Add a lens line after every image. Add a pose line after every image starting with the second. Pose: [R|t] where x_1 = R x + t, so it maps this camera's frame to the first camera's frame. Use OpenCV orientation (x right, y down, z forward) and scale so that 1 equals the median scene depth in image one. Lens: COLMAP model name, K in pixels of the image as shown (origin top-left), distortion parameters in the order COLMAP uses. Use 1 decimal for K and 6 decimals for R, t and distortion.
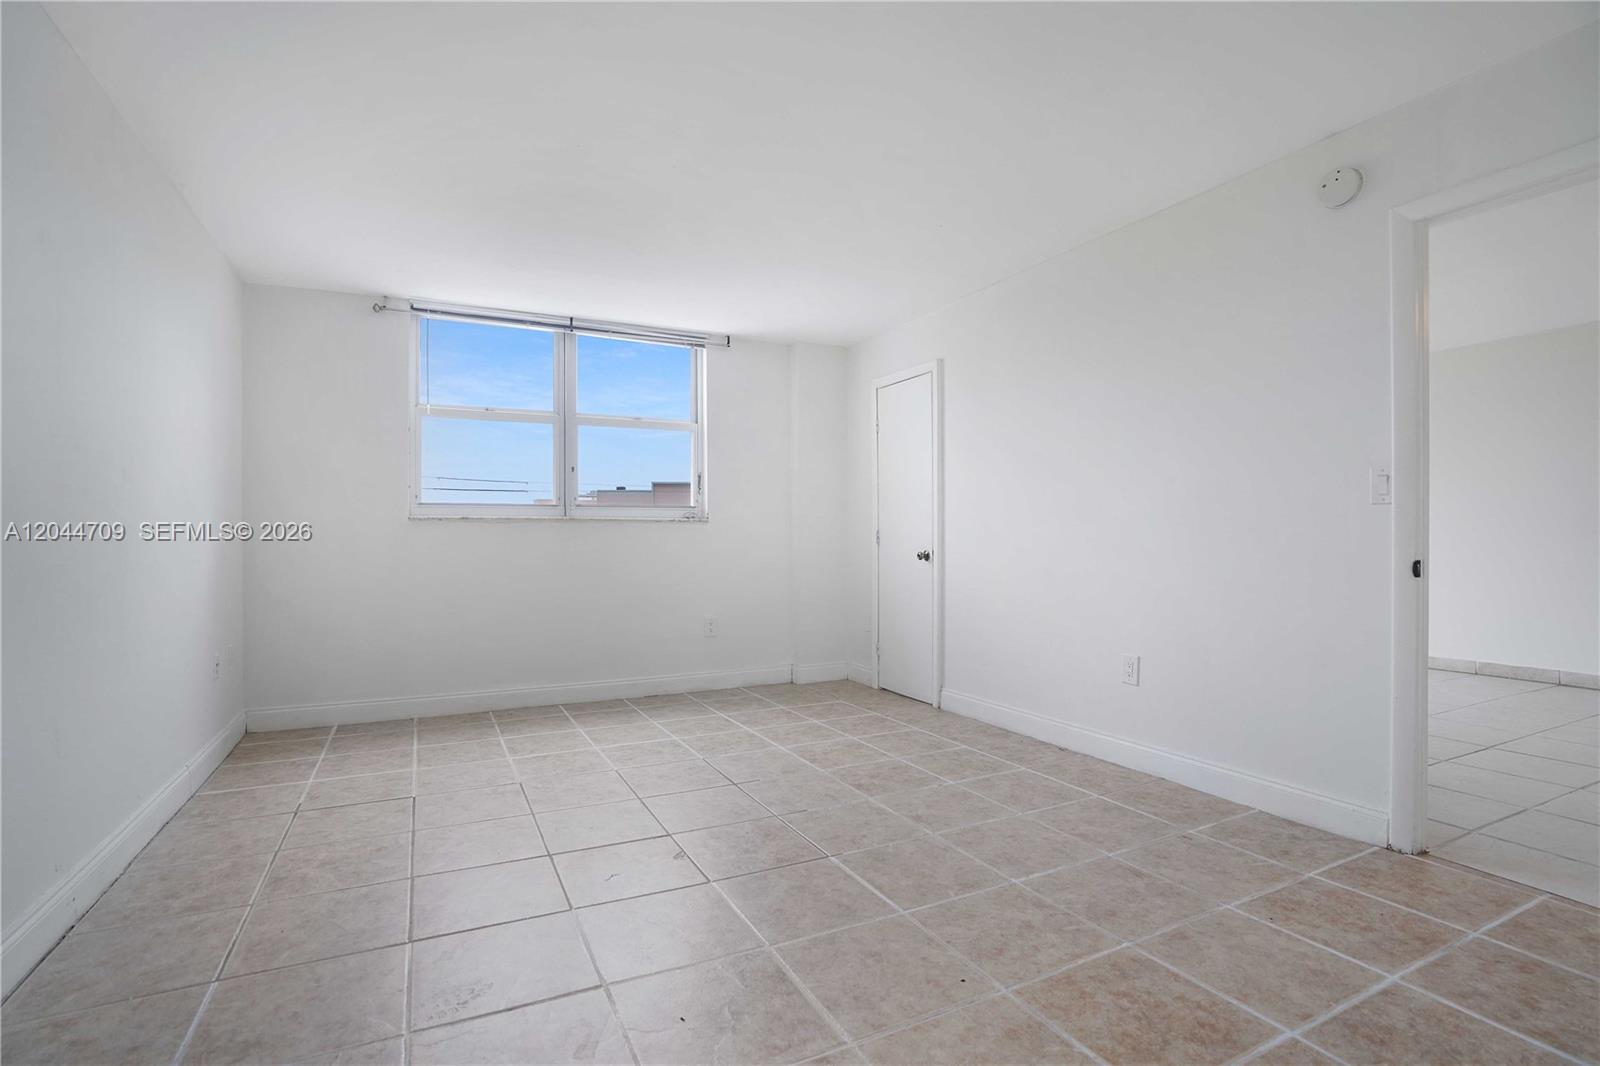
lens RADIAL K [[755.6, 0, 798.0], [0, 755.6, 537.0], [0, 0, 1]] dist [-0.055293, 0.018114]
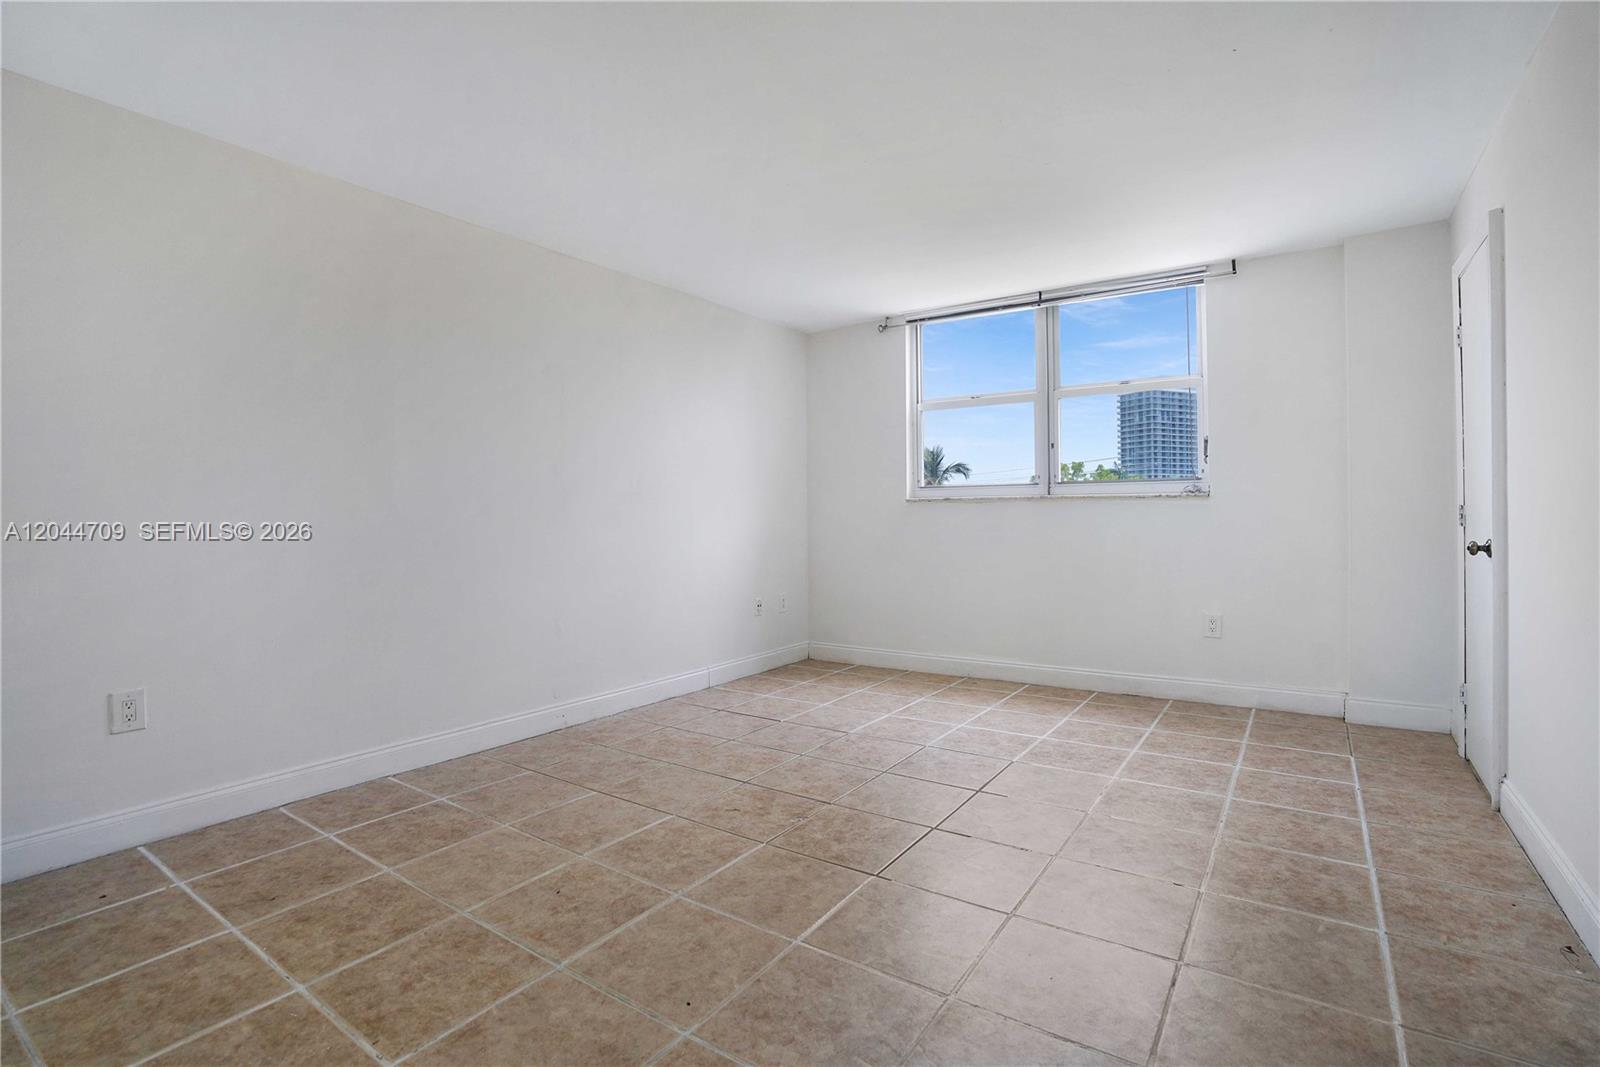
lens RADIAL K [[755.6, 0, 787.1], [0, 755.6, 515.4], [0, 0, 1]] dist [-0.055293, 0.018114]
pose [[0.480172, 0.000747, -0.877174, 0.479060], [0.011051, 0.999915, 0.006901, -0.013120], [0.877104, -0.013008, 0.480123, 0.285968]]
